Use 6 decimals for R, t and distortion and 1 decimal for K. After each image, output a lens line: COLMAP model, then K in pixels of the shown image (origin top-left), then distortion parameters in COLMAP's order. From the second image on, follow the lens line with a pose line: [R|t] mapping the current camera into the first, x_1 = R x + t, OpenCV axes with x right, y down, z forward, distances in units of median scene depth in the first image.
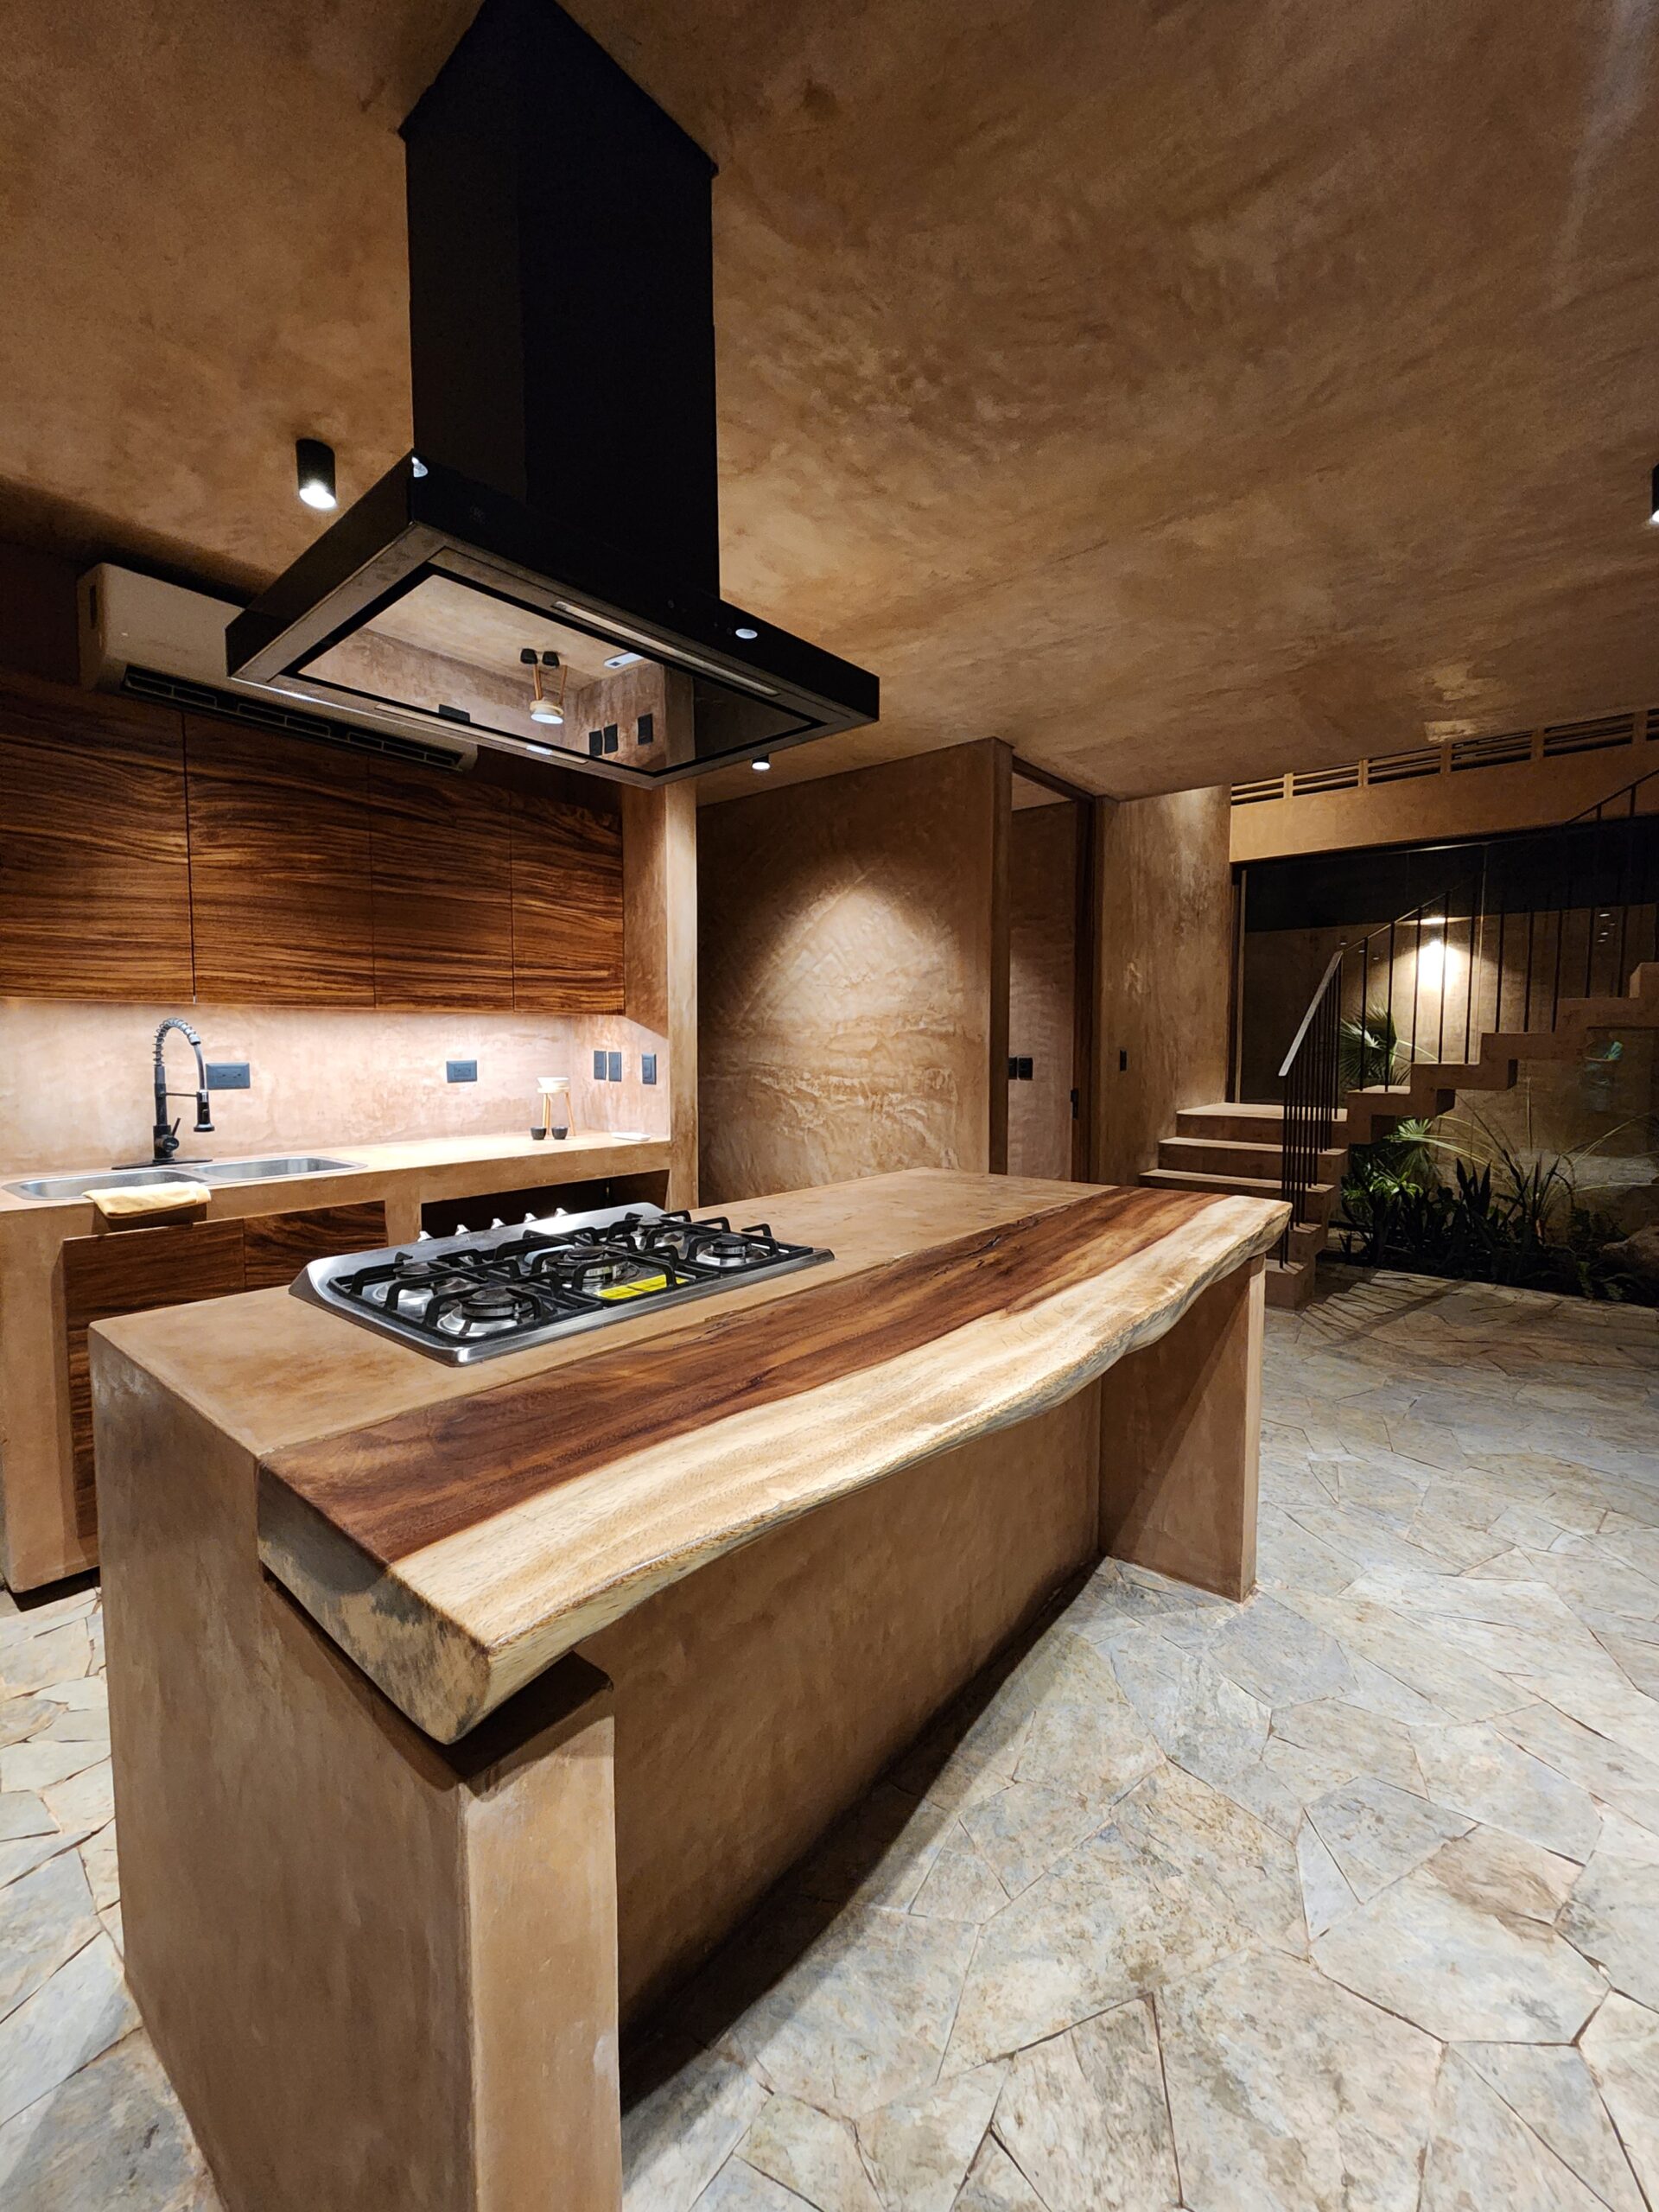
lens RADIAL K [[905.8, 0, 834.1], [0, 905.8, 1098.3], [0, 0, 1]] dist [-0.001031, -0.000397]
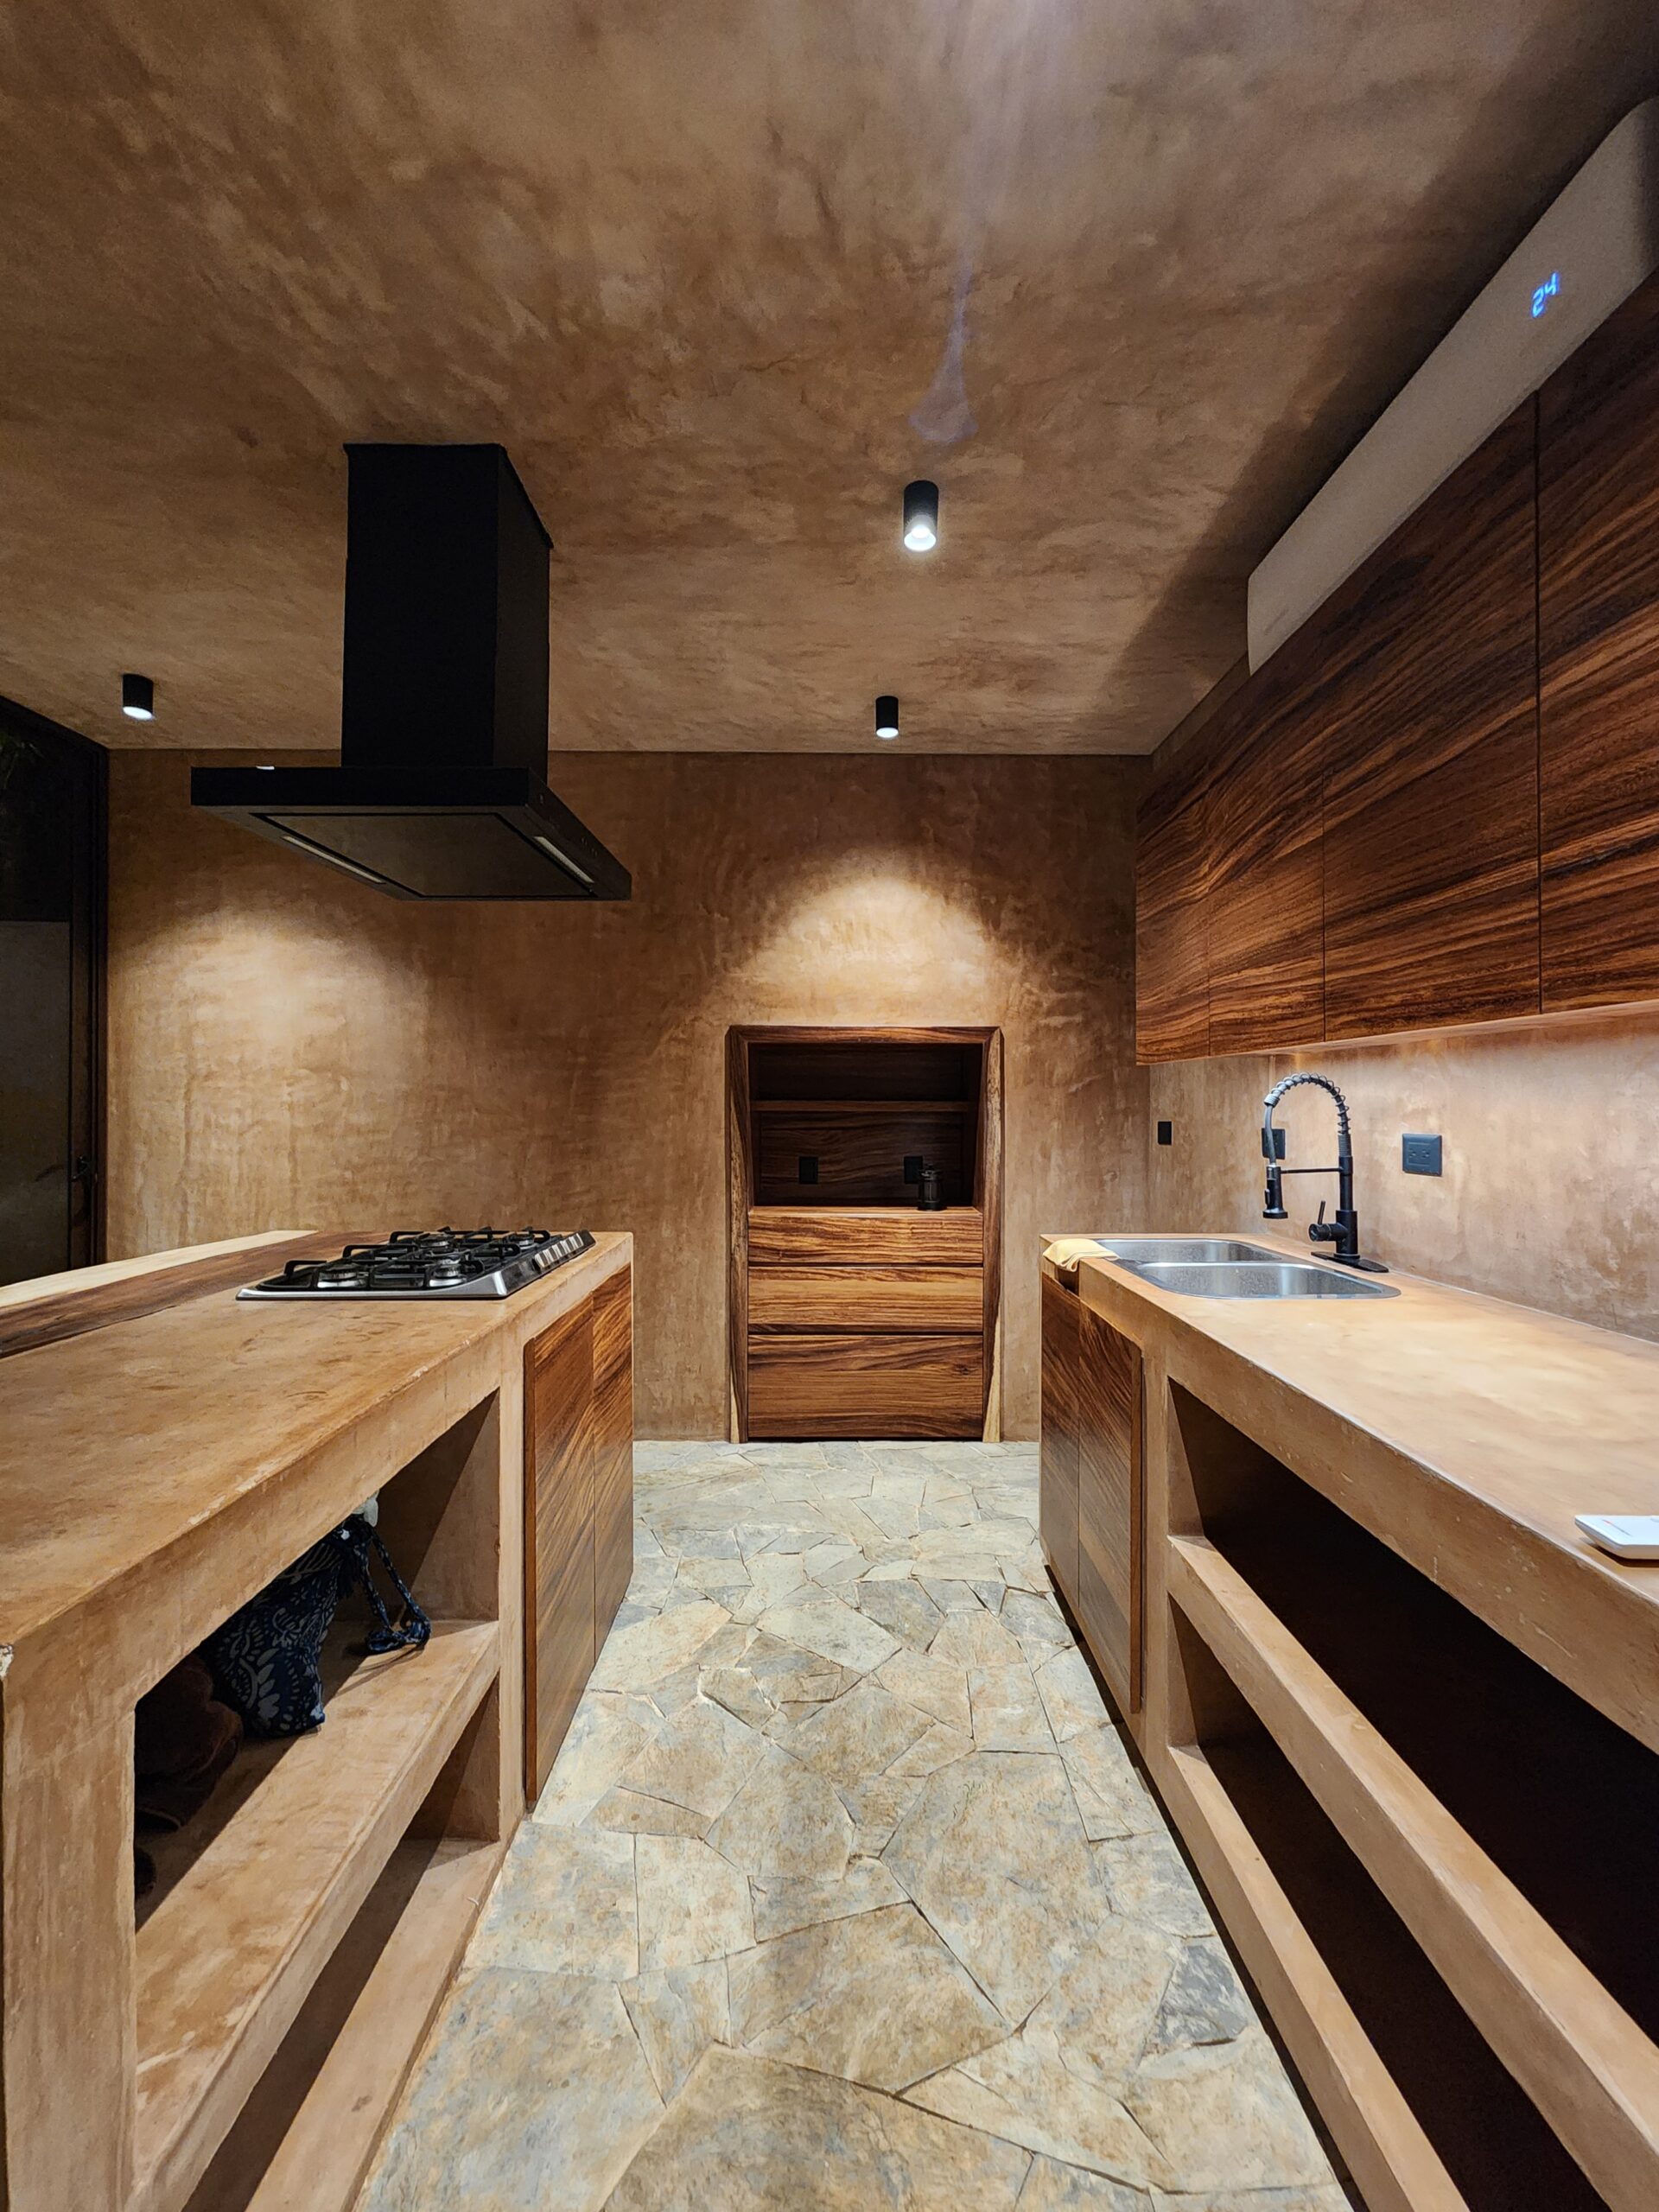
lens RADIAL K [[895.3, 0, 838.2], [0, 895.3, 1097.6], [0, 0, 1]] dist [-0.001735, 0.000290]
pose [[-0.757453, -0.009644, -0.652818, 0.083331], [-0.043732, 0.998395, 0.035991, -0.072208], [0.651423, 0.055810, -0.756659, 1.239929]]
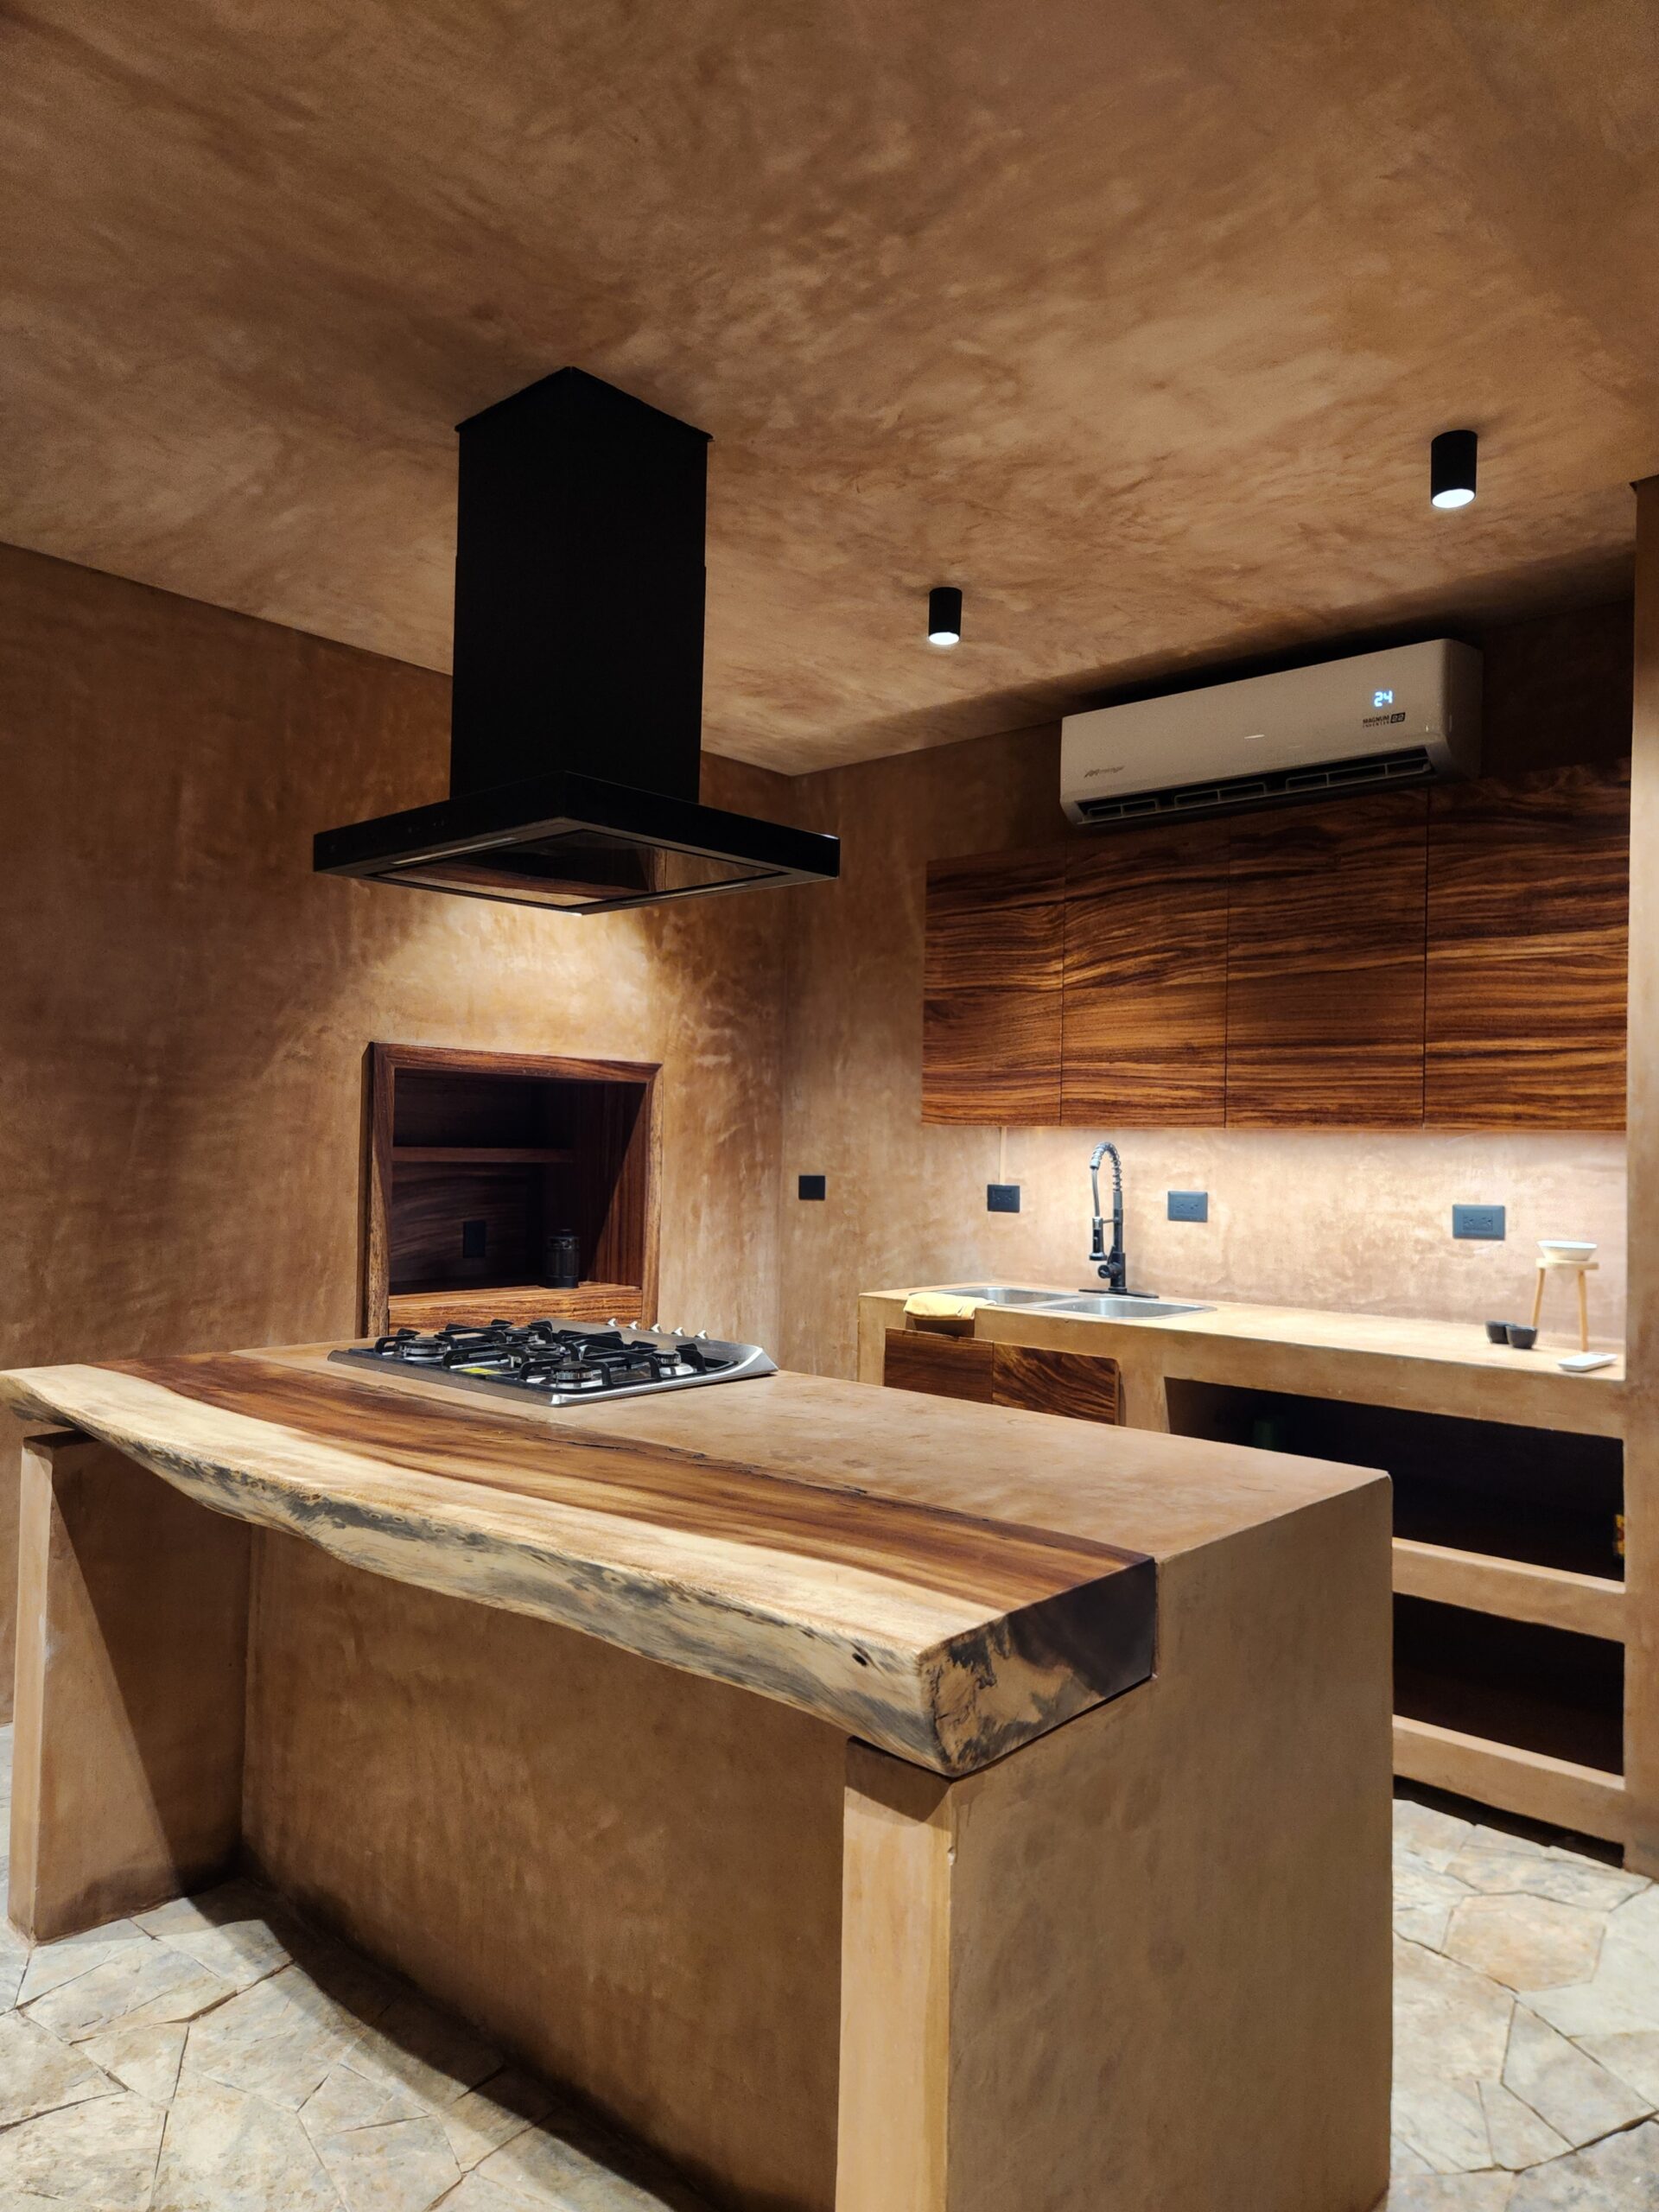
lens RADIAL K [[1453.6, 0, 819.3], [0, 1453.6, 1111.1], [0, 0, 1]] dist [0.080499, -0.068373]
pose [[-0.041377, -0.026773, -0.998785, 0.792785], [-0.081711, 0.996383, -0.023324, -0.055922], [0.995797, 0.080646, -0.043415, 0.710080]]
